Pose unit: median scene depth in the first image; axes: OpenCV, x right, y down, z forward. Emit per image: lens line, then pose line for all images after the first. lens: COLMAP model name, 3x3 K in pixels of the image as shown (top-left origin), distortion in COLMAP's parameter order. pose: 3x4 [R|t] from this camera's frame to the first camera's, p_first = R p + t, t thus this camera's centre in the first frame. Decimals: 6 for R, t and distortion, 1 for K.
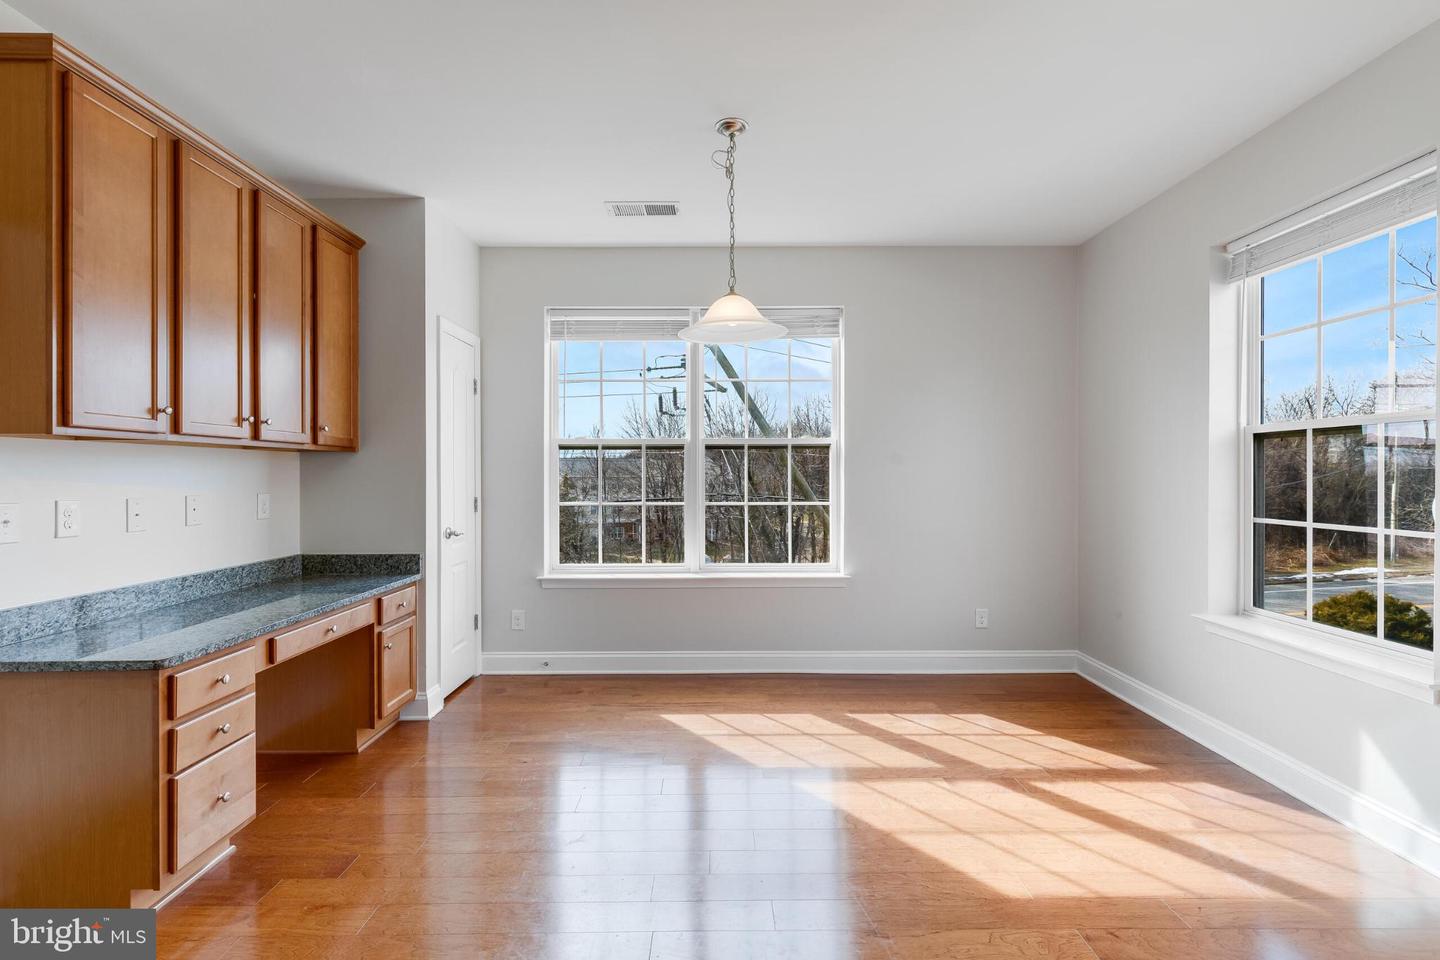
lens RADIAL K [[645.7, 0, 720.1], [0, 645.7, 479.9], [0, 0, 1]] dist [0.004449, -0.001783]
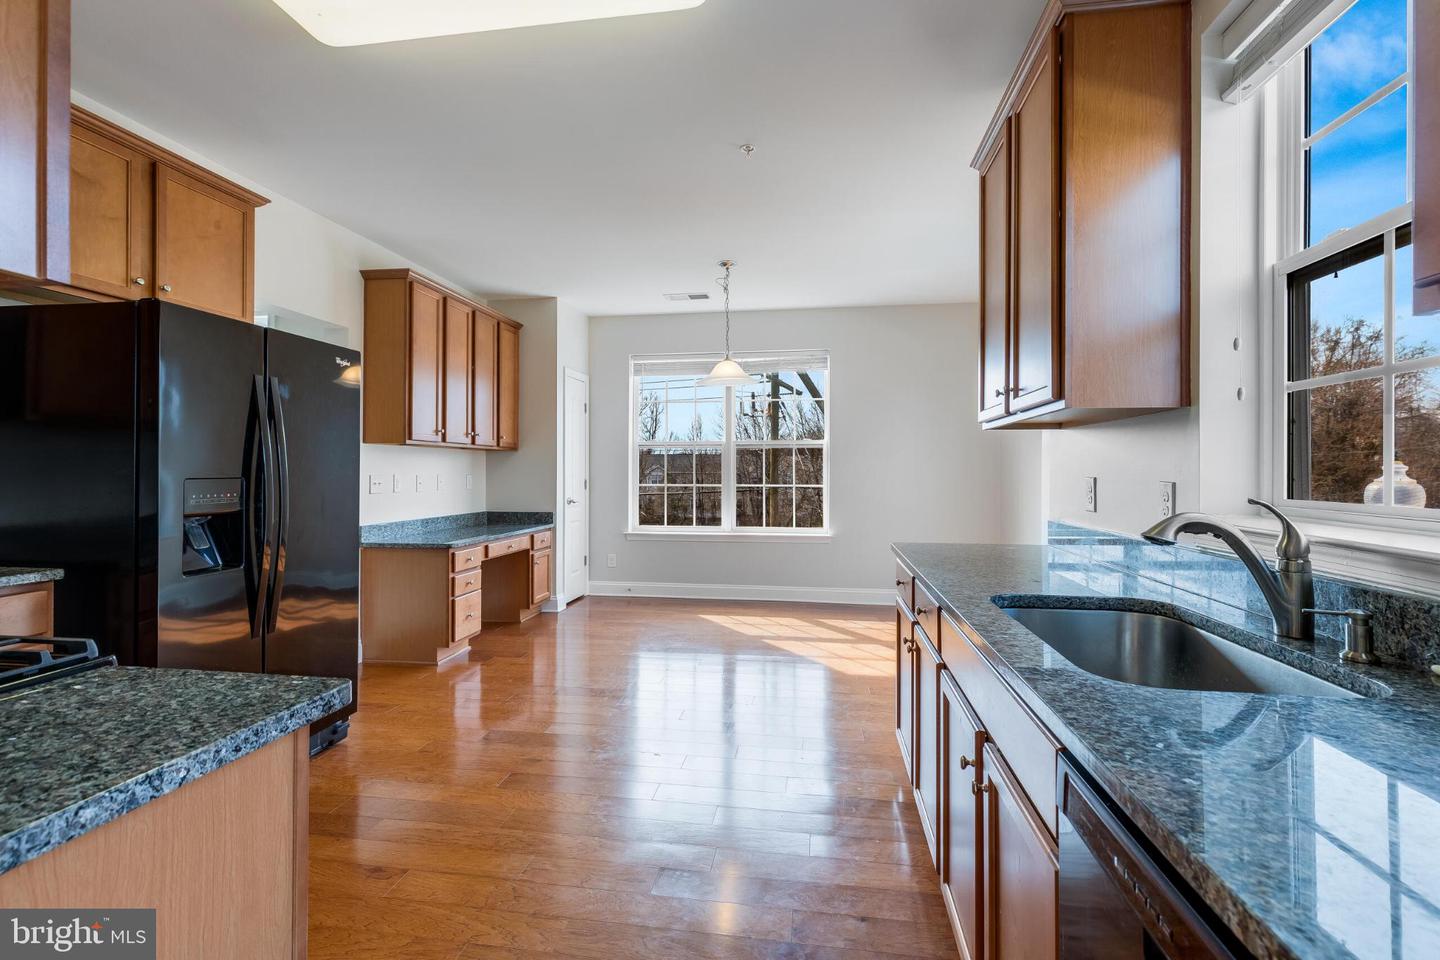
lens RADIAL K [[645.7, 0, 718.1], [0, 645.7, 478.7], [0, 0, 1]] dist [0.004449, -0.001783]
pose [[0.987356, 0.006198, -0.158400, 0.230312], [-0.005637, 0.999976, 0.003990, 0.021115], [0.158421, -0.003047, 0.987367, -0.608539]]
